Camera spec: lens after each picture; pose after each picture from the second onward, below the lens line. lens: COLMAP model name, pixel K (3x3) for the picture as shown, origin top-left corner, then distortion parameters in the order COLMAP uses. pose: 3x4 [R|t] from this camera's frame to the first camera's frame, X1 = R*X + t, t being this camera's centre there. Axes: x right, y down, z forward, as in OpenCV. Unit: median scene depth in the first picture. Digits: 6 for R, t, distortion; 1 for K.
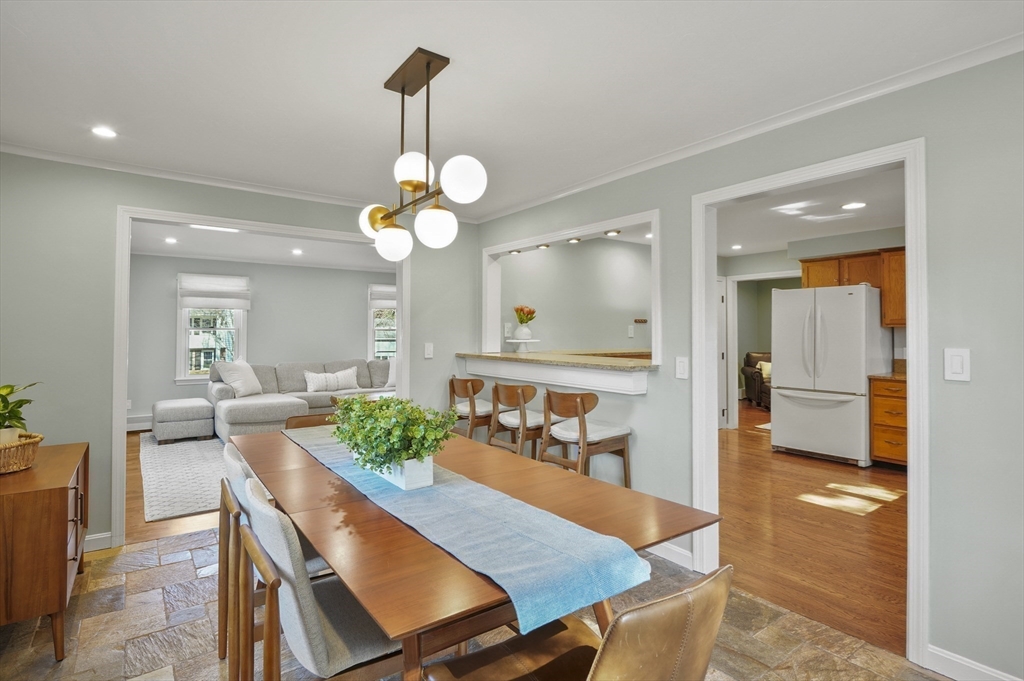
lens RADIAL K [[511.9, 0, 518.2], [0, 511.9, 320.6], [0, 0, 1]] dist [-0.005203, -0.000813]
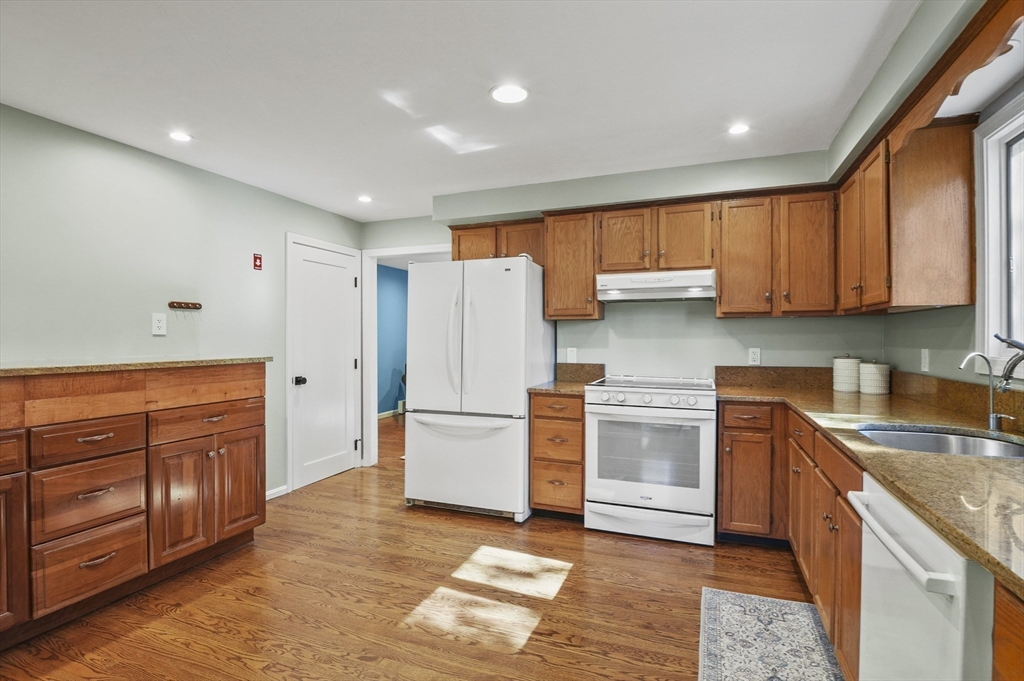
lens RADIAL K [[503.2, 0, 507.5], [0, 503.2, 339.0], [0, 0, 1]] dist [-0.019418, -0.001535]
pose [[0.848364, -0.003636, 0.529401, 0.280749], [-0.009872, 0.999694, 0.022687, 0.023244], [-0.529321, -0.024474, 0.848069, 0.408085]]
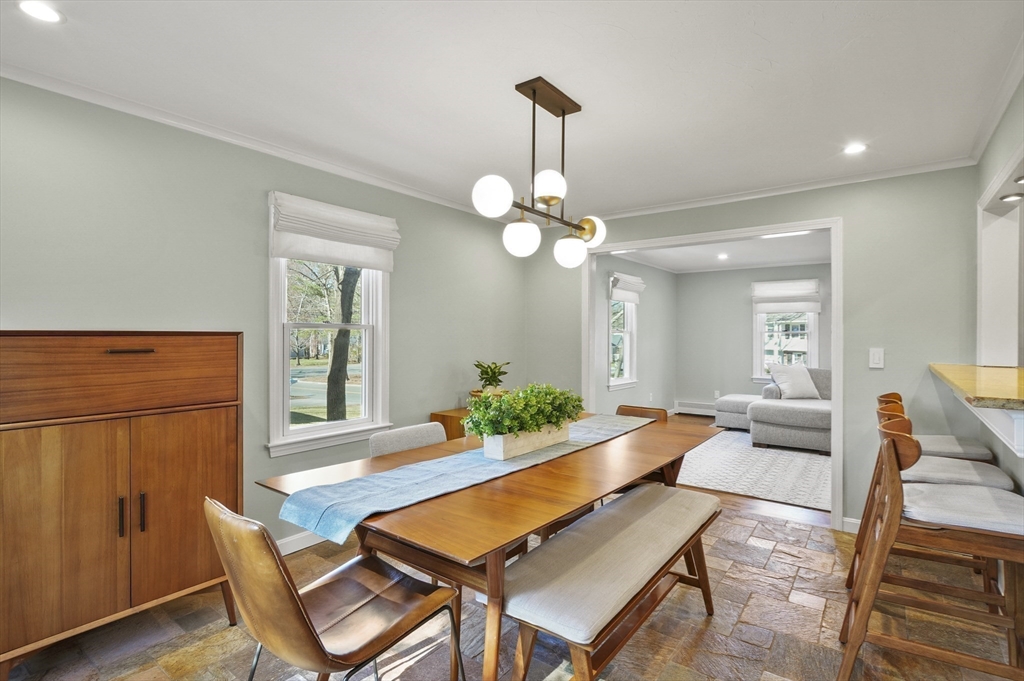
lens RADIAL K [[503.2, 0, 507.5], [0, 503.2, 339.0], [0, 0, 1]] dist [-0.019418, -0.001535]
pose [[0.277908, 0.004837, -0.960595, 0.307594], [0.020856, 0.999721, 0.011068, 0.008897], [0.960381, -0.023110, 0.277730, 0.224711]]
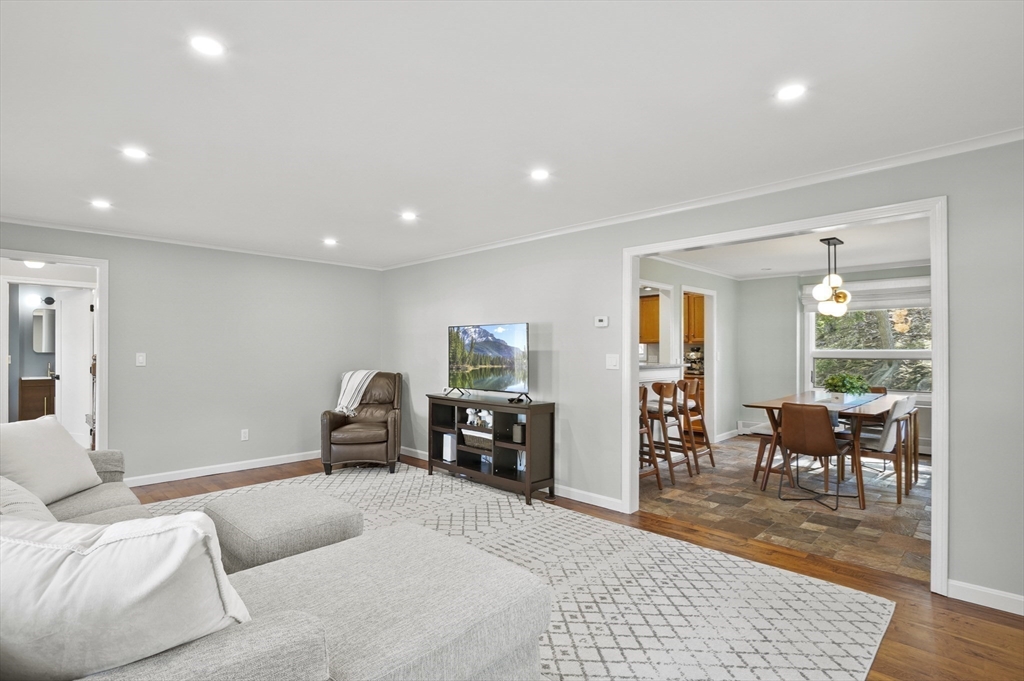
lens RADIAL K [[503.9, 0, 507.9], [0, 503.9, 348.1], [0, 0, 1]] dist [-0.002219, -0.000621]
pose [[-0.153034, -0.000524, 0.988221, -0.903170], [-0.023516, 0.999719, -0.003112, 0.027188], [-0.987941, -0.023715, -0.153004, 1.103123]]
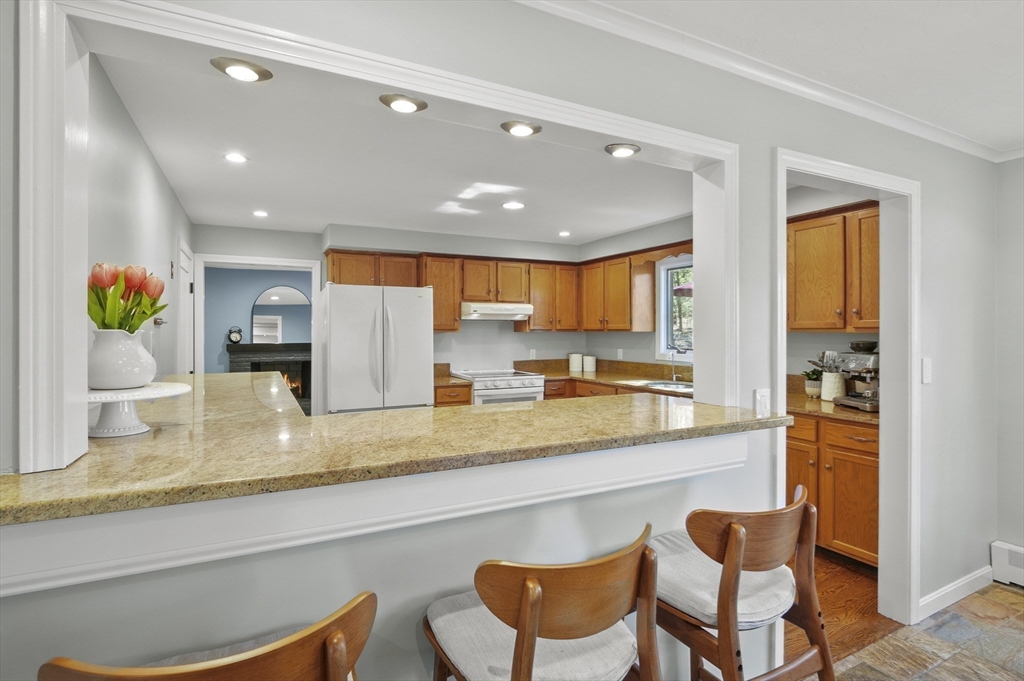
lens RADIAL K [[500.7, 0, 500.1], [0, 500.7, 332.6], [0, 0, 1]] dist [-0.016917, 0.000950]
pose [[0.184884, -0.005914, 0.982743, -0.197290], [-0.021468, 0.999719, 0.010055, 0.000201], [-0.982526, -0.022957, 0.184705, 0.656548]]
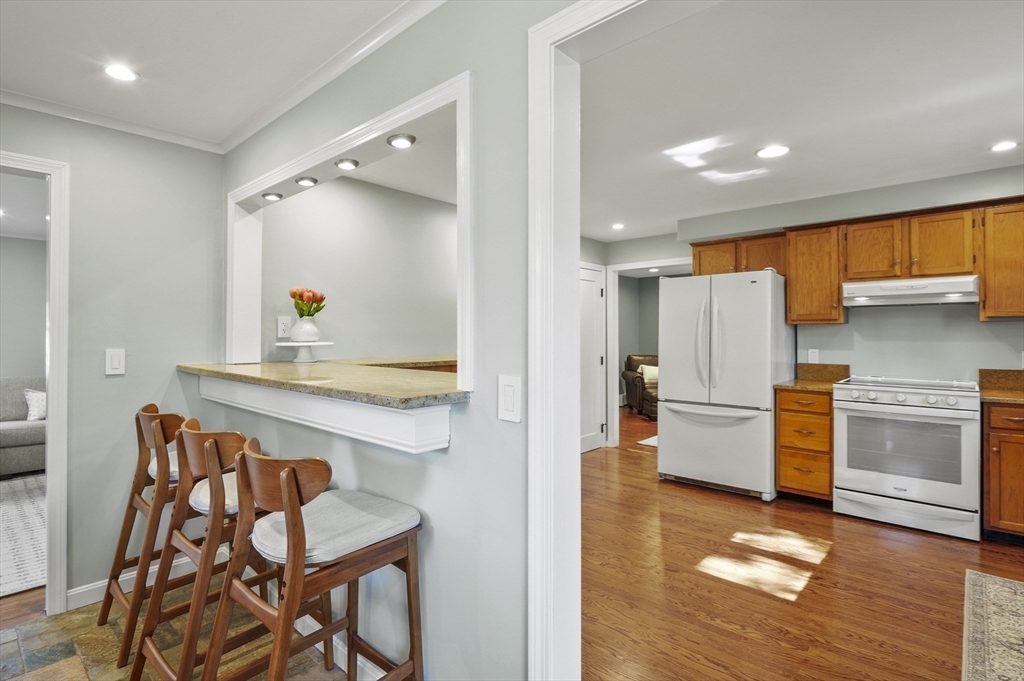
lens RADIAL K [[502.3, 0, 510.4], [0, 502.3, 329.4], [0, 0, 1]] dist [-0.010374, -0.000177]
pose [[0.981289, -0.000378, 0.192542, 0.125515], [-0.001738, 0.999940, 0.010822, 0.012688], [-0.192535, -0.010955, 0.981229, 0.295358]]
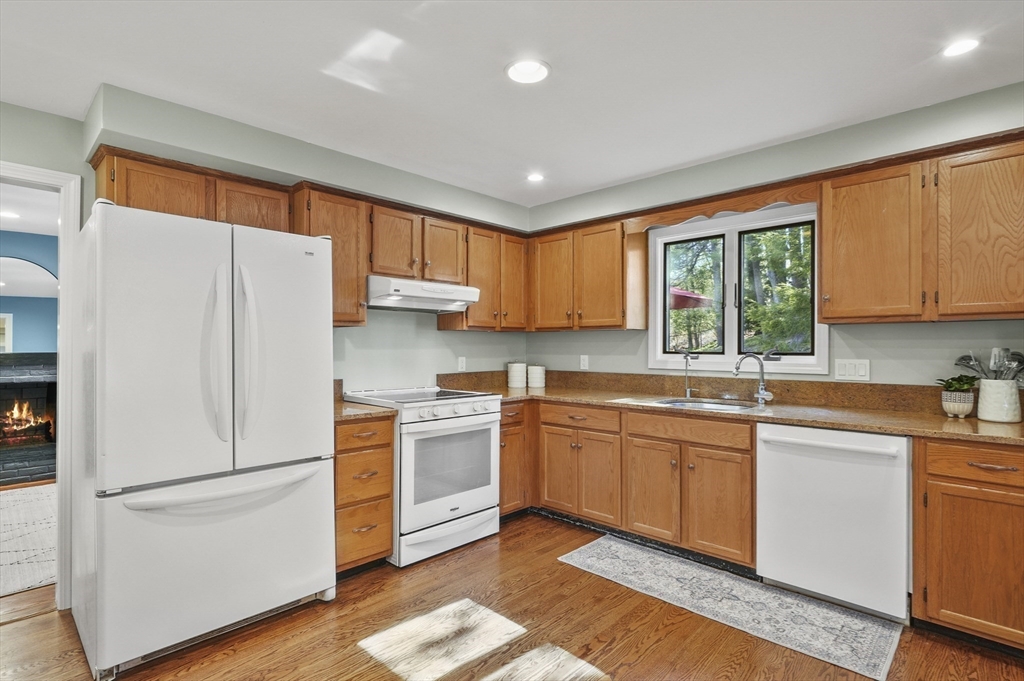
lens RADIAL K [[504.2, 0, 504.6], [0, 504.2, 344.1], [0, 0, 1]] dist [-0.010097, -0.000397]
pose [[-0.161761, 0.002843, 0.986826, 0.141903], [-0.023564, 0.999700, -0.006742, 0.030764], [-0.986549, -0.024344, -0.161646, 0.846853]]
